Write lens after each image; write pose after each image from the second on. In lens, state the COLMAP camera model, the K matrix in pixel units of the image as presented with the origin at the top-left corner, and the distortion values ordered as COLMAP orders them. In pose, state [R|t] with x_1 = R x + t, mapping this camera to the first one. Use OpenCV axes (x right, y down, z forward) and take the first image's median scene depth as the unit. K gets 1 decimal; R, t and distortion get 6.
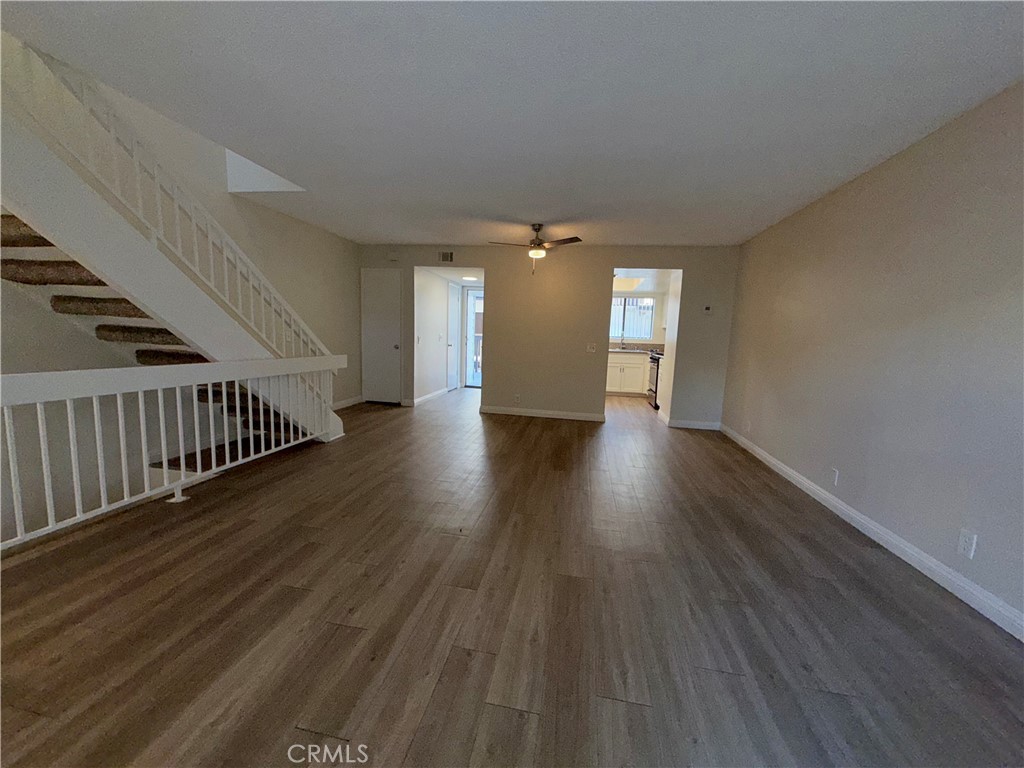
lens RADIAL K [[407.6, 0, 507.4], [0, 407.6, 384.5], [0, 0, 1]] dist [0.000248, -0.000166]
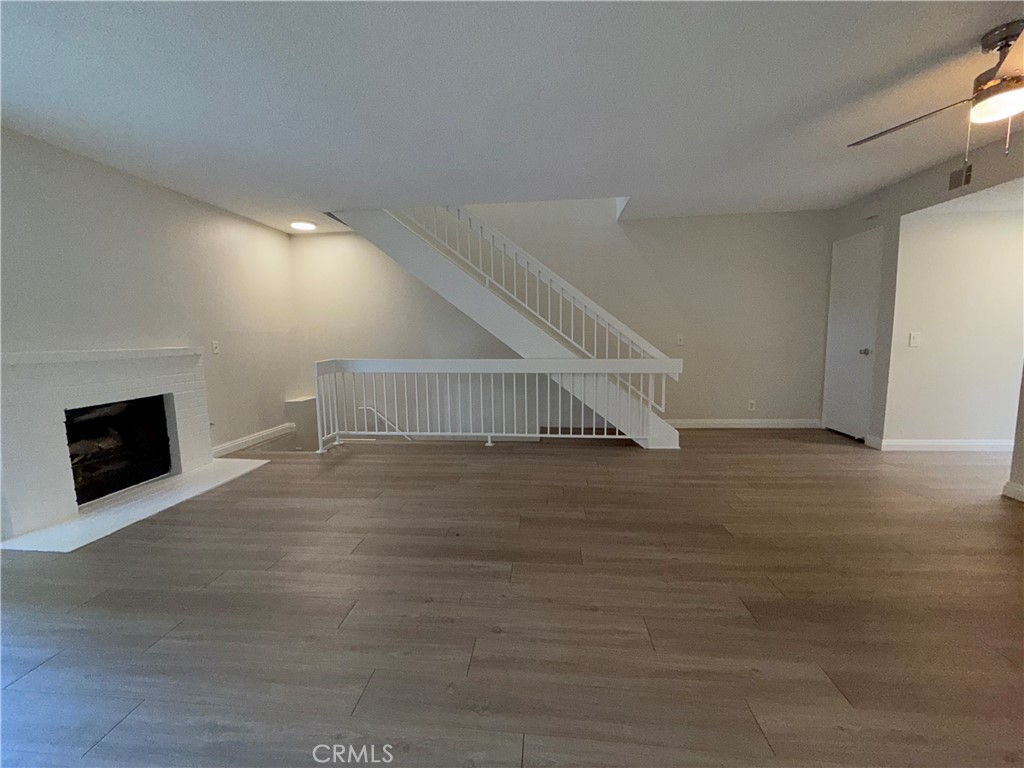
lens RADIAL K [[407.6, 0, 511.0], [0, 407.6, 383.1], [0, 0, 1]] dist [0.000248, -0.000166]
pose [[0.090082, 0.067759, -0.993627, 0.511737], [-0.103606, 0.992907, 0.058317, -0.036666], [0.990531, 0.097692, 0.096463, 0.622093]]
